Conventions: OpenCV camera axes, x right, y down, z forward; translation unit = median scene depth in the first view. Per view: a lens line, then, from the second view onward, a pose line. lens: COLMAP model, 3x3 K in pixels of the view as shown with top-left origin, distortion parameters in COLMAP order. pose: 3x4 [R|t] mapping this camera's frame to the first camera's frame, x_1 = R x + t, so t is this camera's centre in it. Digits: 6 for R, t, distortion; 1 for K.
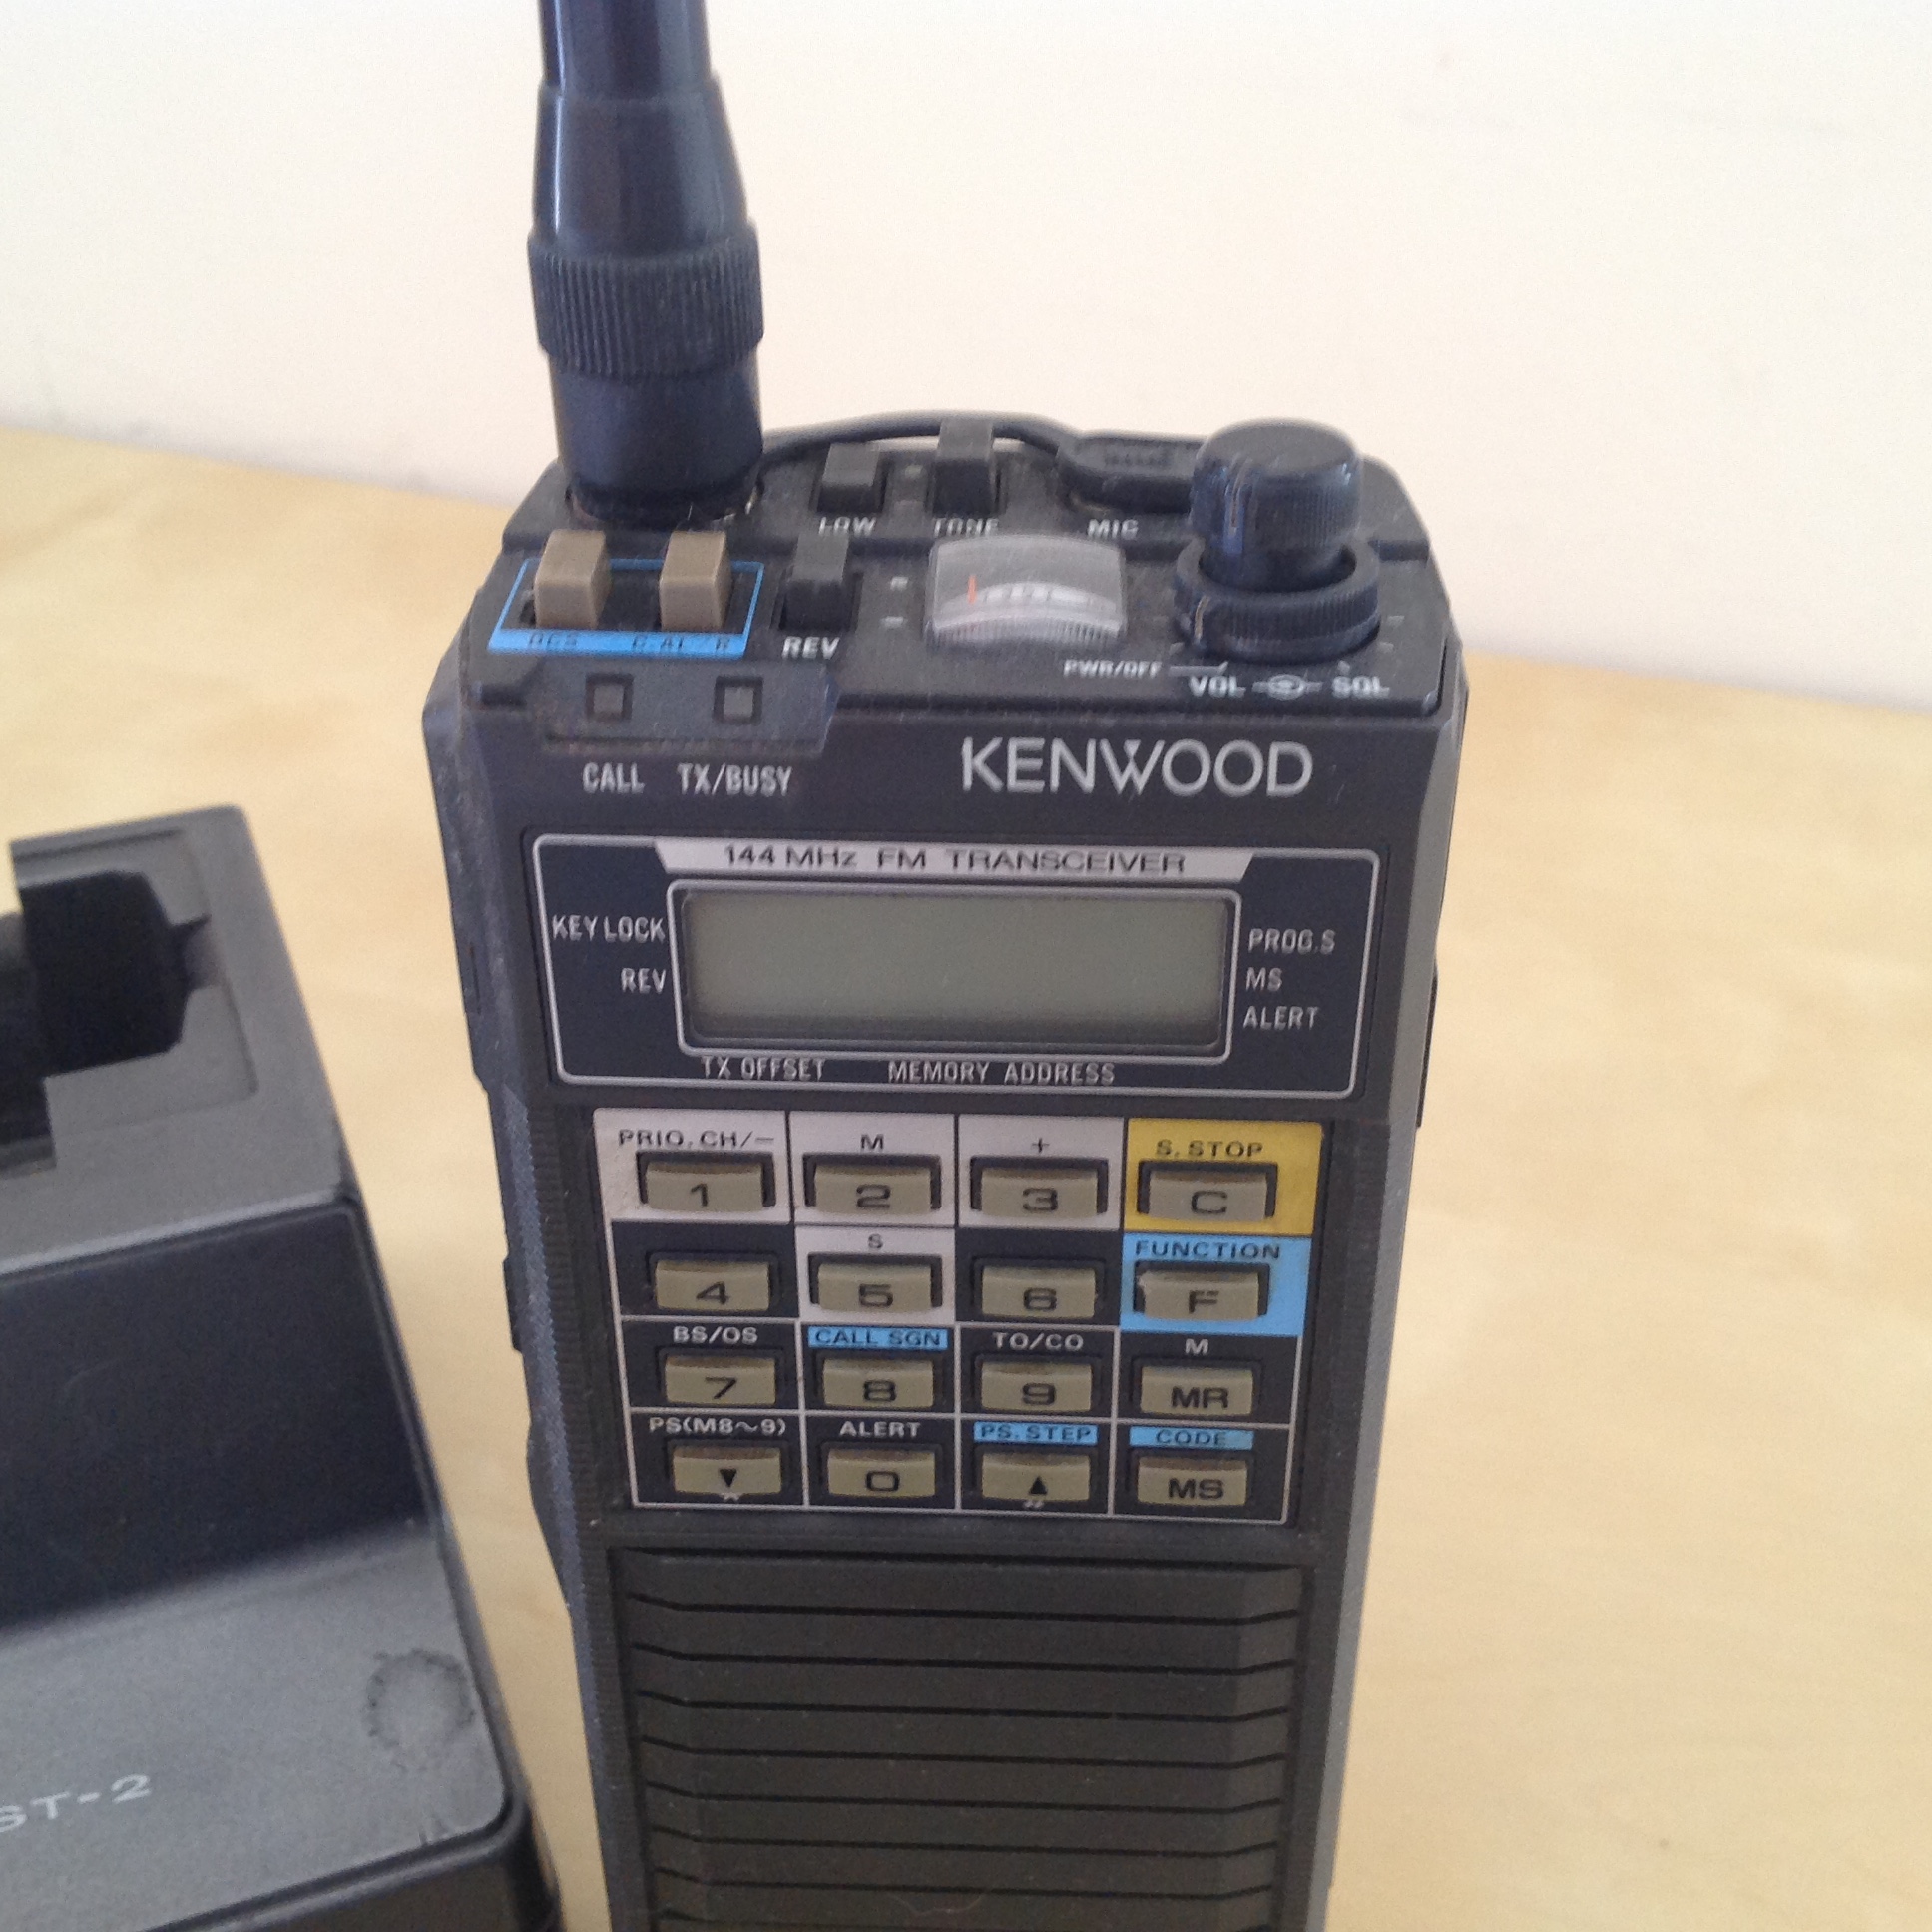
lens RADIAL K [[2491.8, 0, 962.2], [0, 2491.8, 969.2], [0, 0, 1]] dist [0.154035, 0.000000]
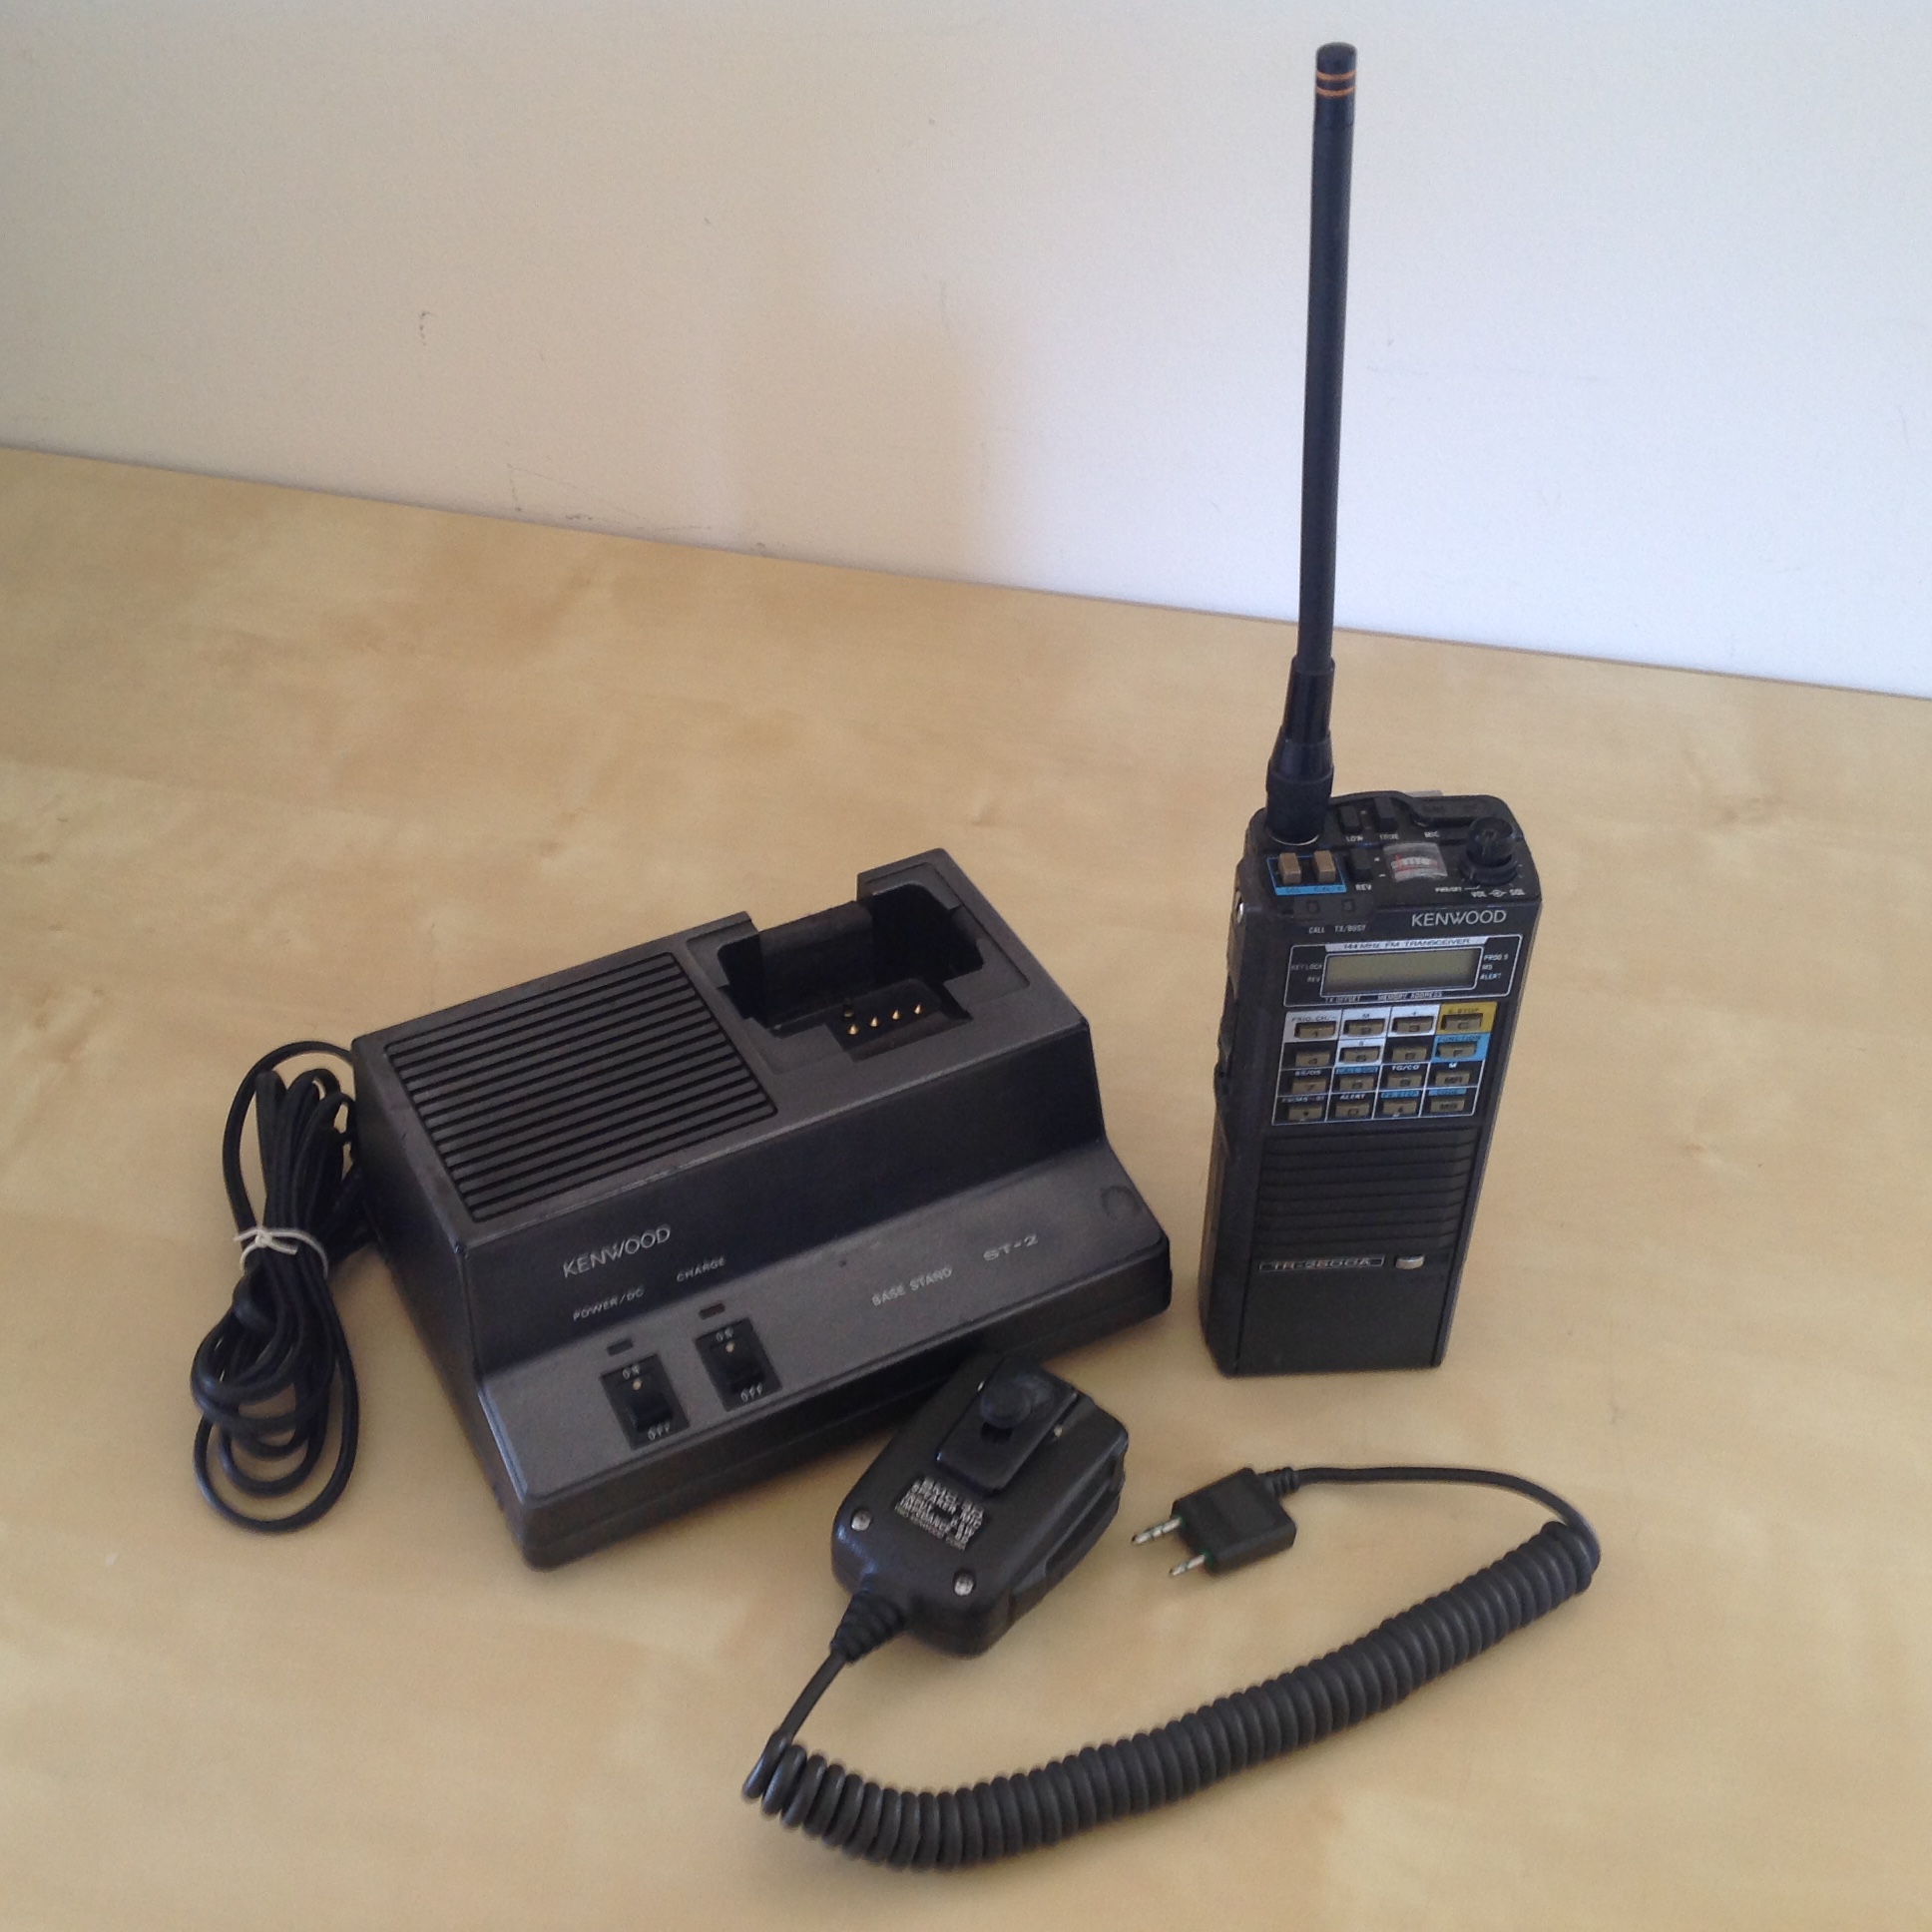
lens RADIAL K [[2491.8, 0, 971.5], [0, 2491.8, 962.7], [0, 0, 1]] dist [0.154035, 0.000000]
pose [[0.991788, -0.072951, 0.105042, -0.926936], [0.057174, 0.987620, 0.146077, -0.533374], [-0.114398, -0.138872, 0.983681, -2.296177]]
